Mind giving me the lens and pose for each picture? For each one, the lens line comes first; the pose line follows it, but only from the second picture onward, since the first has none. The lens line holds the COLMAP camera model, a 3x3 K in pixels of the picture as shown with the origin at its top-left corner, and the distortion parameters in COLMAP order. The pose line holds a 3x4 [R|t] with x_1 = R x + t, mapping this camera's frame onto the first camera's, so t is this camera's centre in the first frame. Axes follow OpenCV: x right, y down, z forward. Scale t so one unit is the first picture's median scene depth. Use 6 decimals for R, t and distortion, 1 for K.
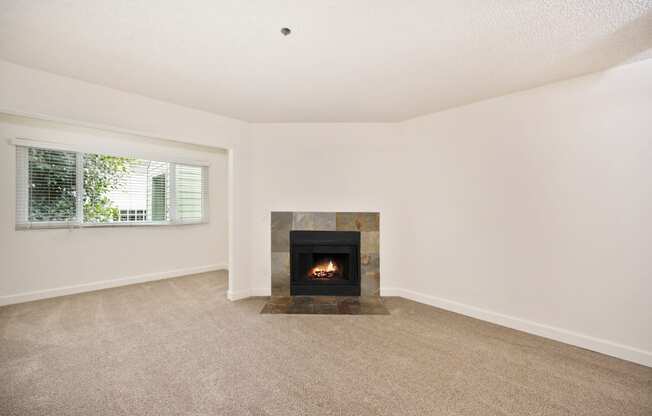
lens RADIAL K [[257.1, 0, 325.8], [0, 257.1, 207.8], [0, 0, 1]] dist [0.001245, 0.000058]
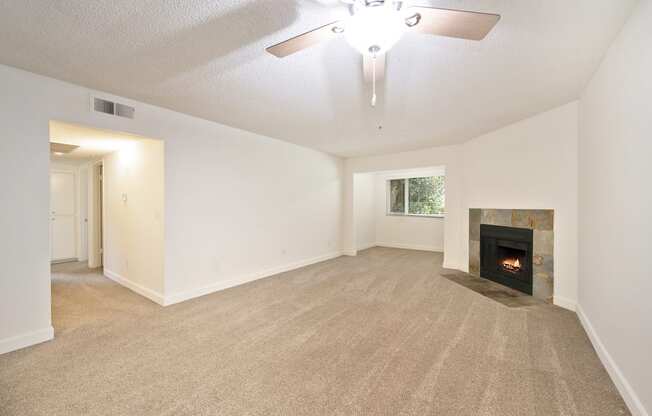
lens RADIAL K [[257.1, 0, 328.0], [0, 257.1, 207.7], [0, 0, 1]] dist [0.001245, 0.000058]
pose [[0.150386, -0.000697, -0.988627, 0.970678], [-0.003071, 0.999995, -0.001172, 0.015007], [0.988623, 0.003212, 0.150383, 0.096984]]
